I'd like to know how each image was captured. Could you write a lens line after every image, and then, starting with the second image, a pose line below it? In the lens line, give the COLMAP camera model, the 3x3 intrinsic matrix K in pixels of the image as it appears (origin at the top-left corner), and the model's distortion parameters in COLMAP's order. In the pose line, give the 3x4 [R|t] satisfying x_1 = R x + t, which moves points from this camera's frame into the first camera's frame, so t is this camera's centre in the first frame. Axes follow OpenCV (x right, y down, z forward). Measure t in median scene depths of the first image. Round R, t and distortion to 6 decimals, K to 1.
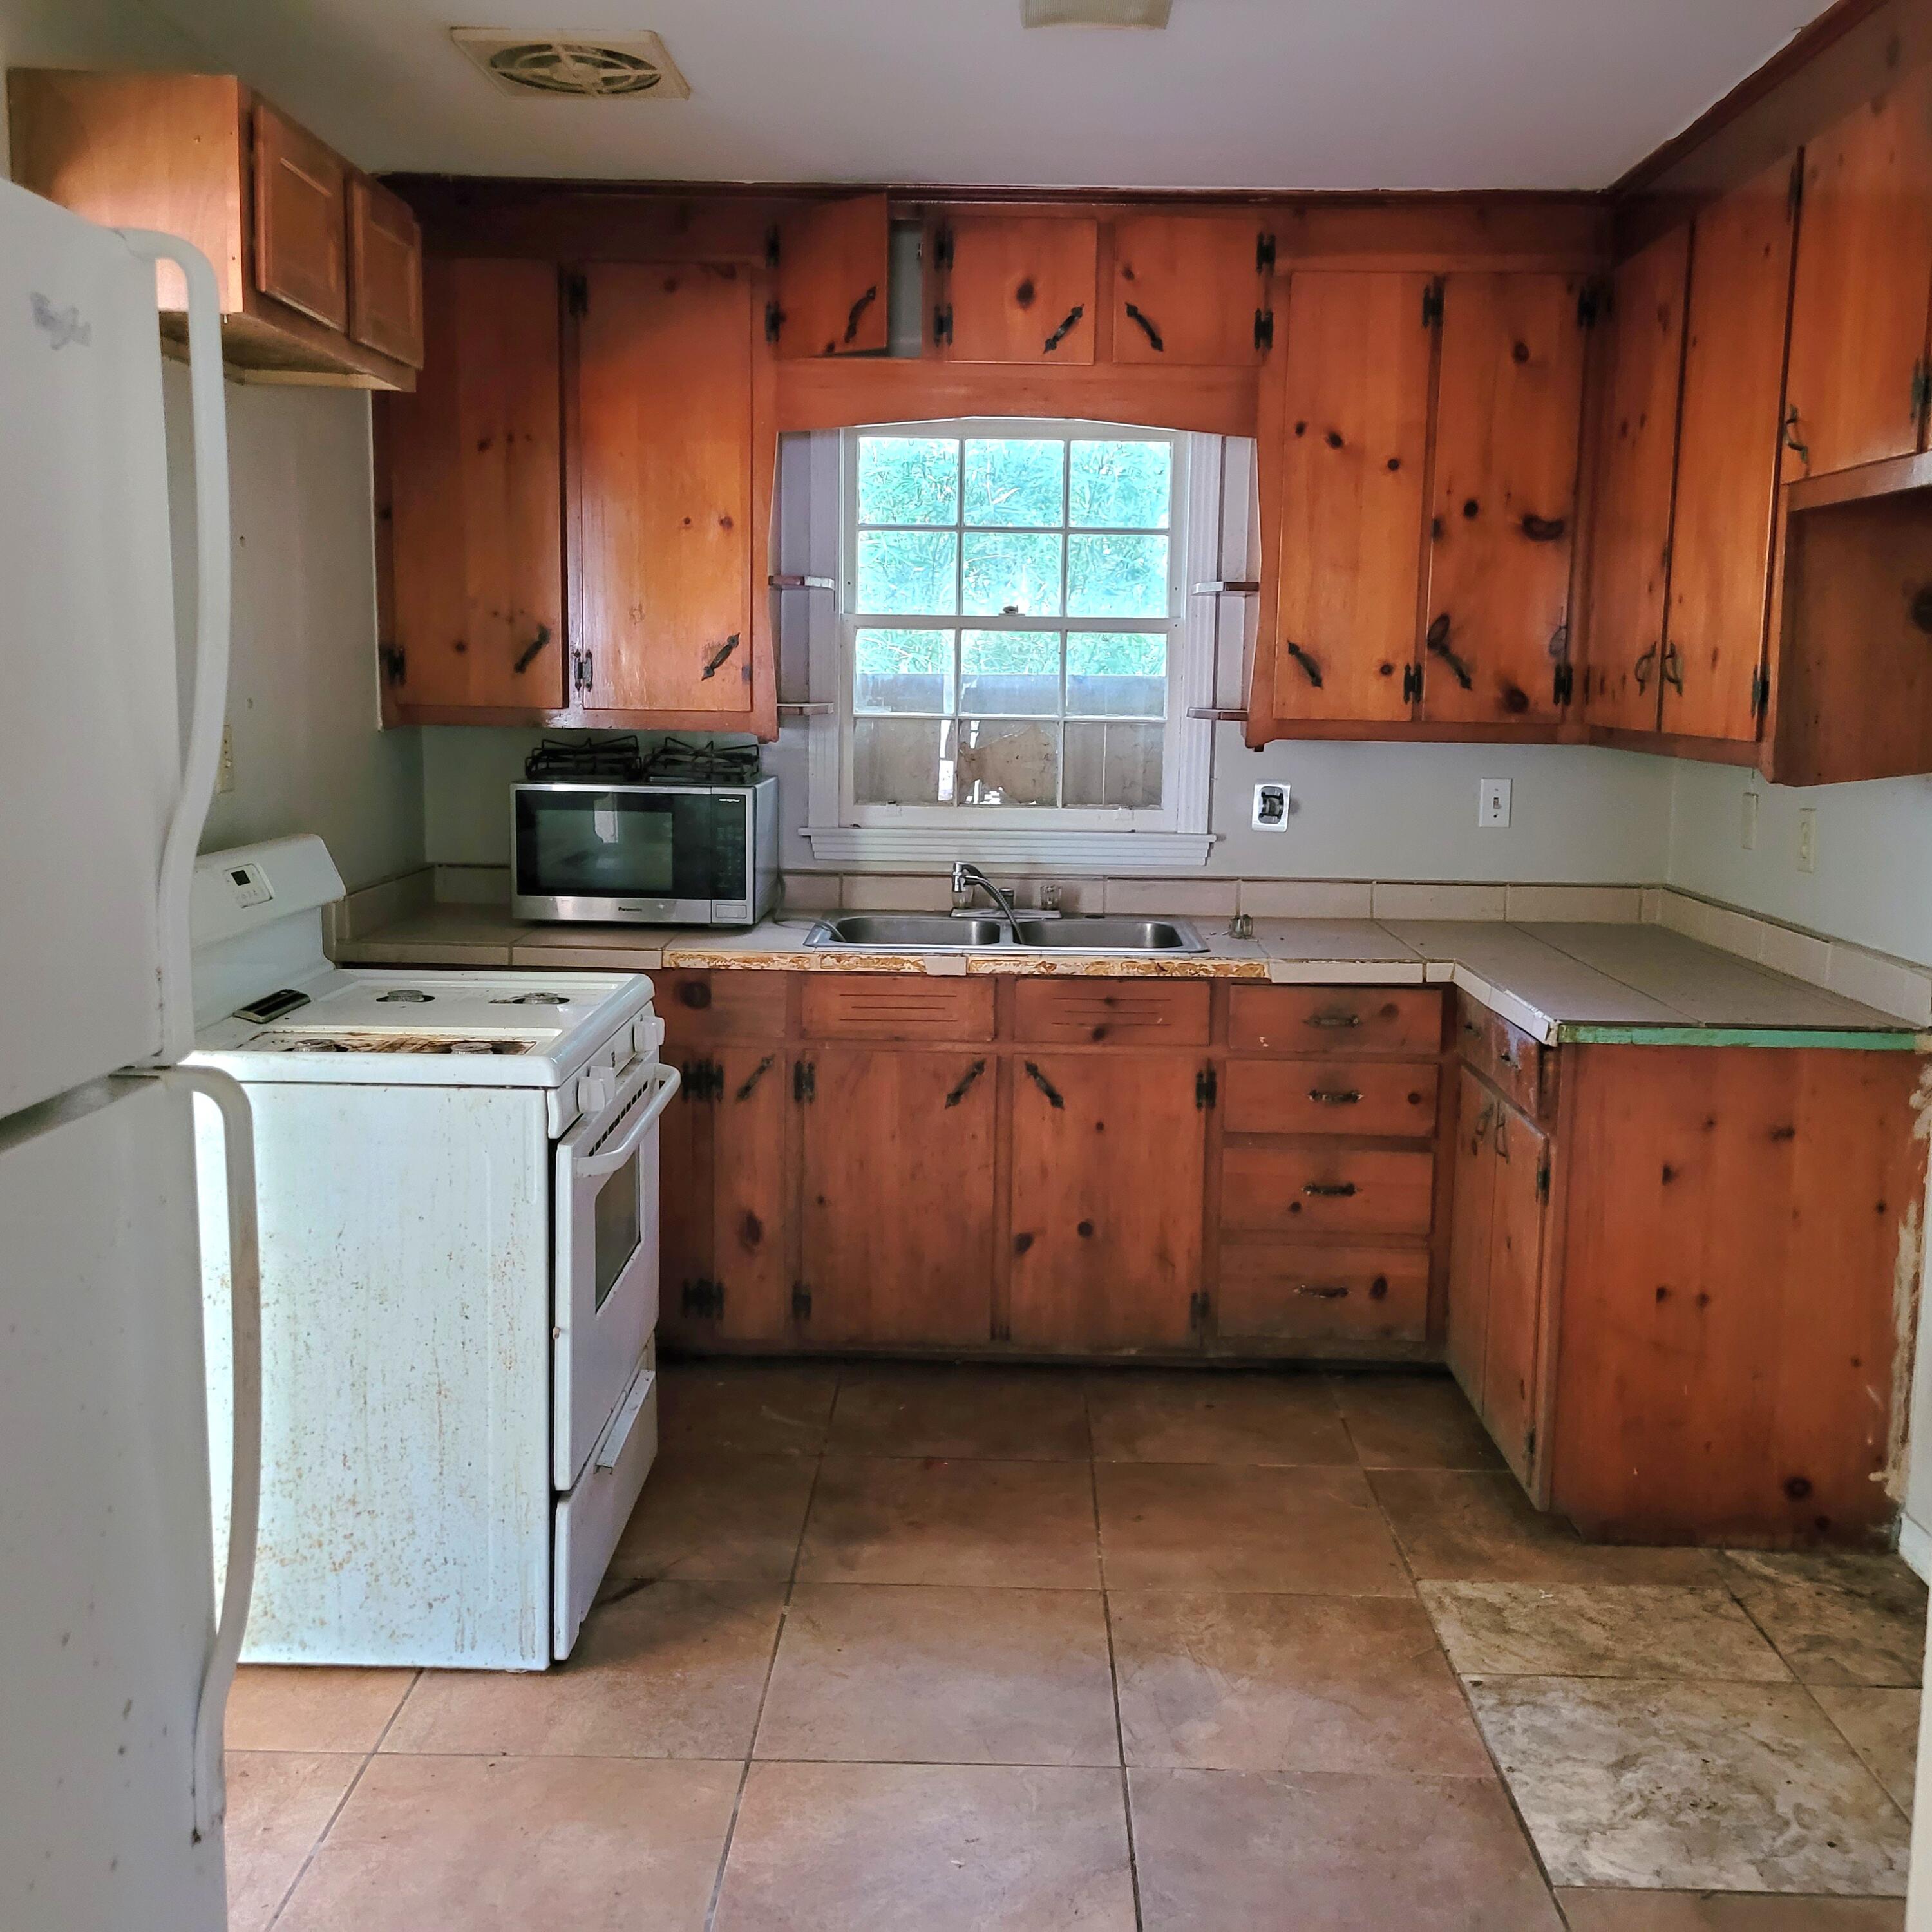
lens RADIAL K [[1952.1, 0, 973.3], [0, 1952.1, 992.2], [0, 0, 1]] dist [0.056119, -0.029429]
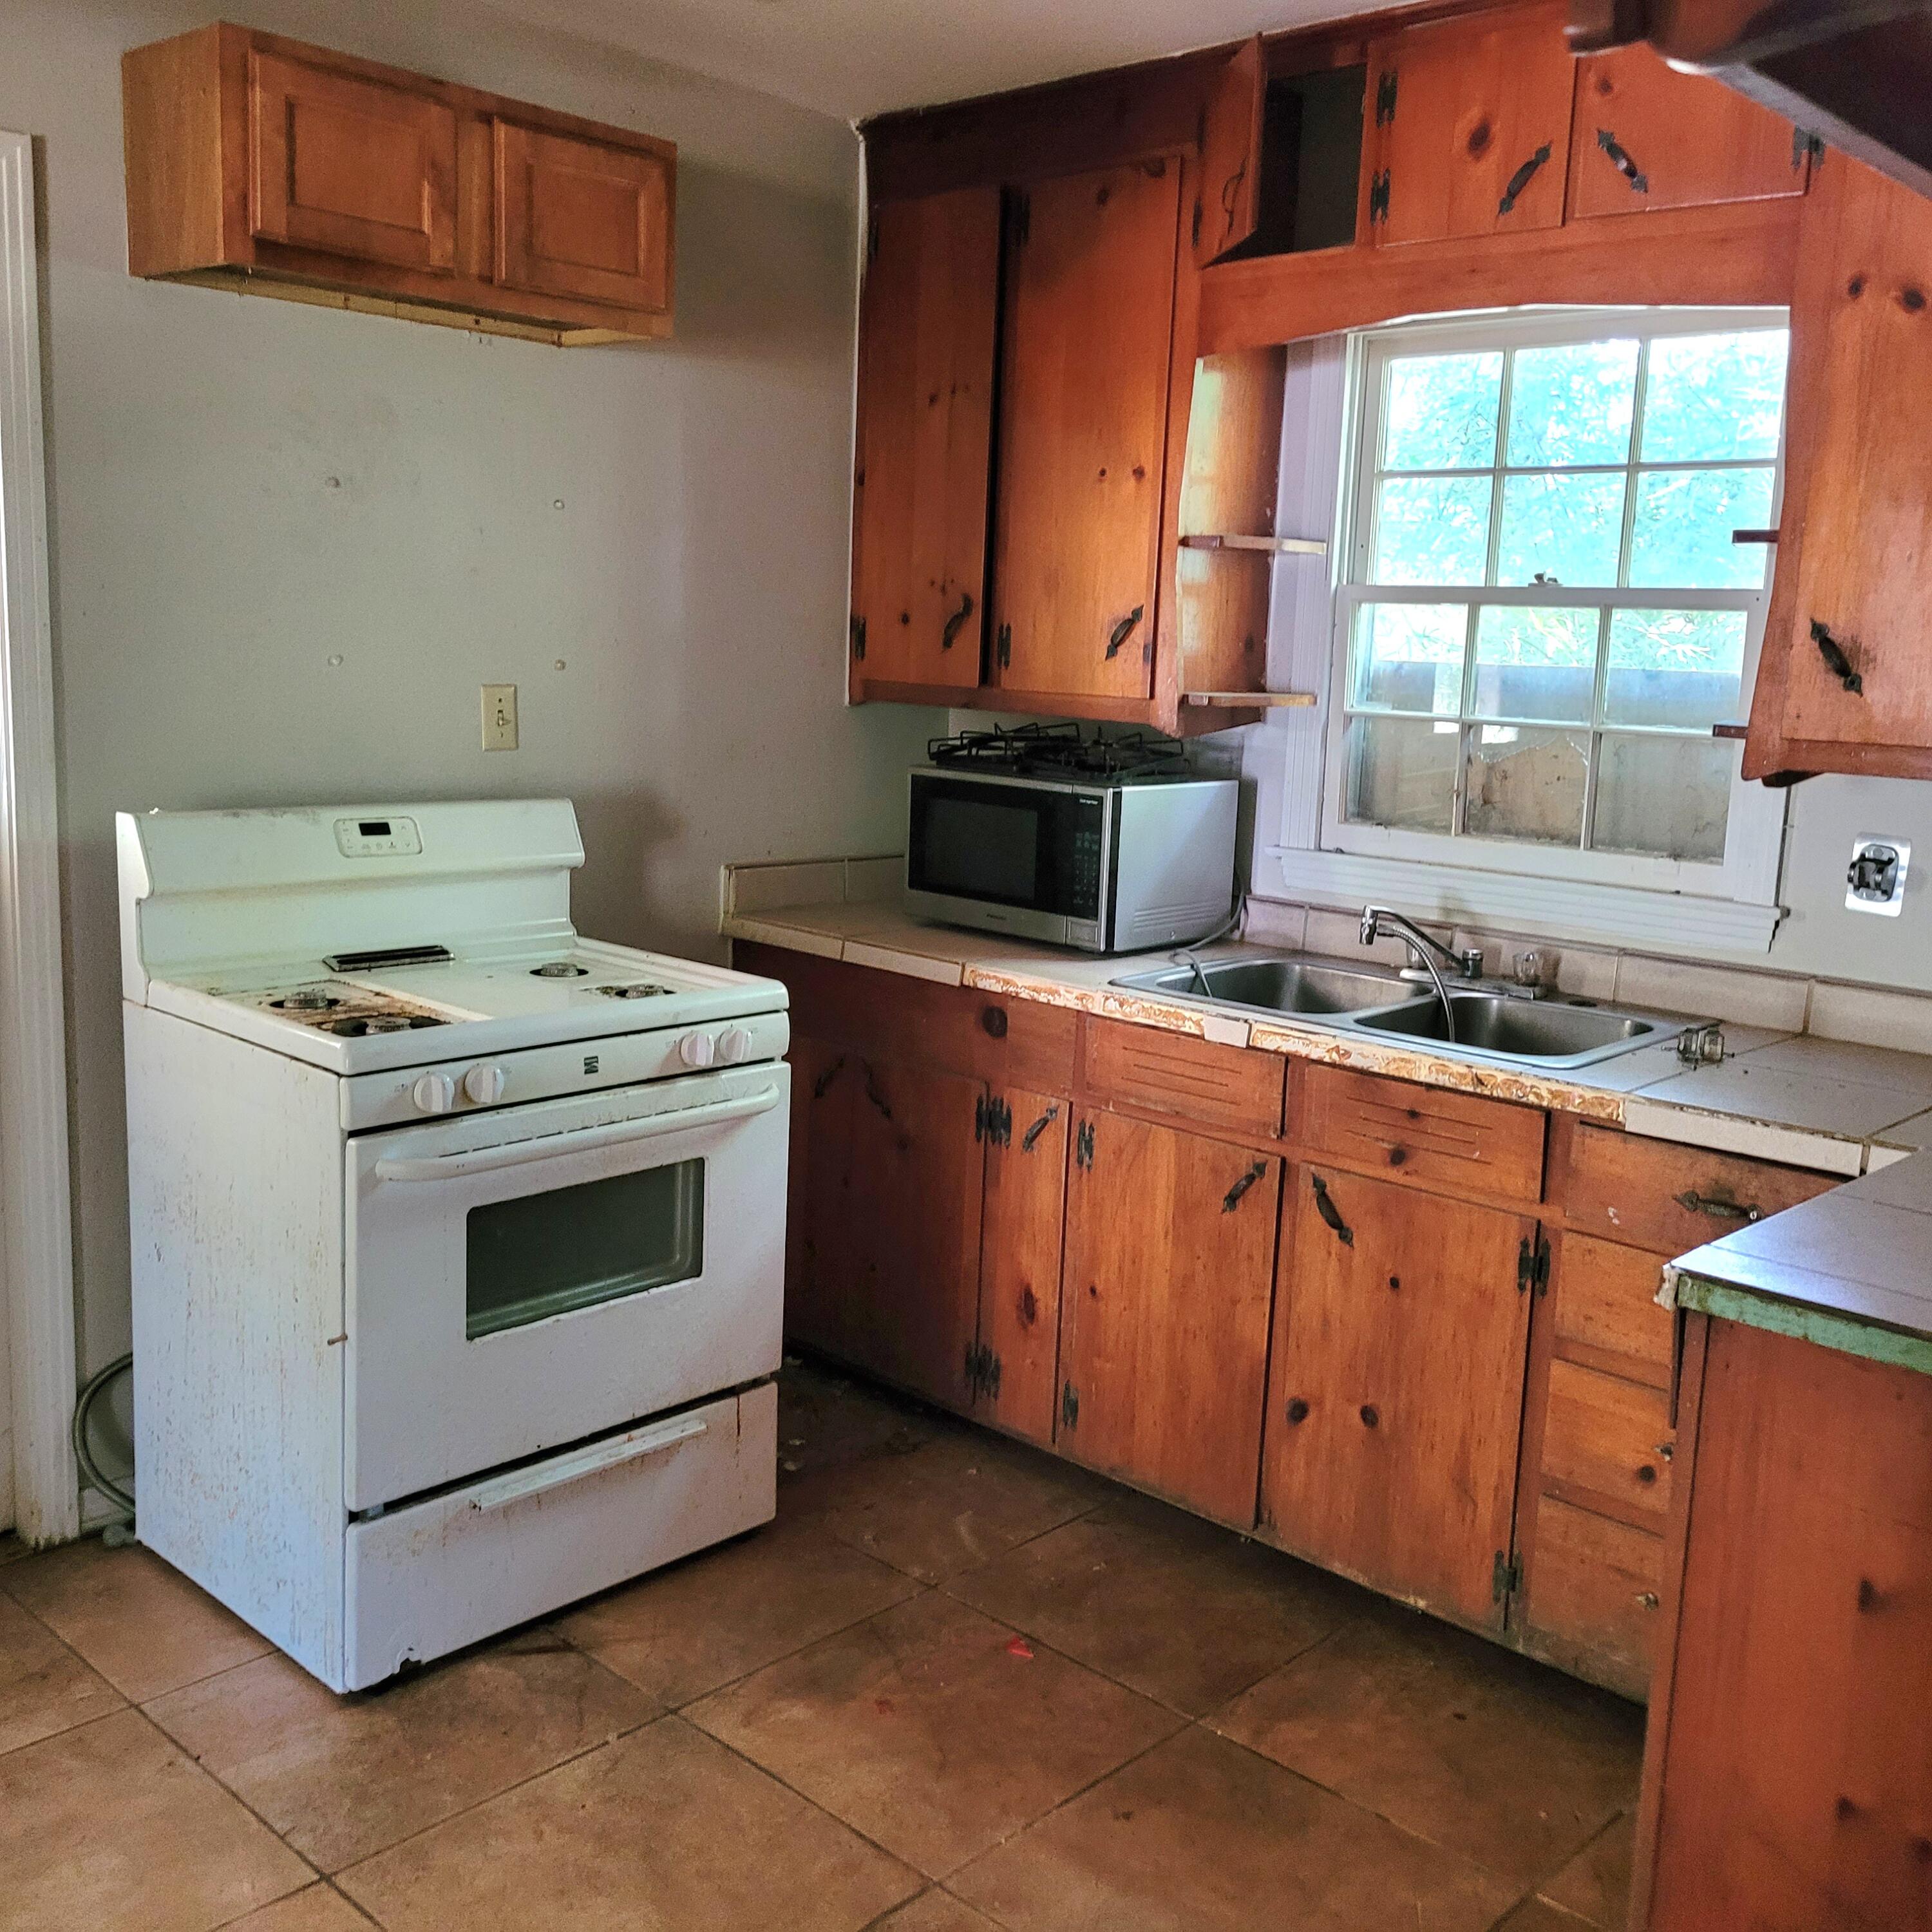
lens RADIAL K [[1952.1, 0, 973.3], [0, 1952.1, 992.2], [0, 0, 1]] dist [0.056119, -0.029429]
pose [[0.738752, 0.137010, -0.659905, 0.414549], [-0.139203, 0.989026, 0.049506, -0.052413], [0.659445, 0.055288, 0.749717, 0.343461]]
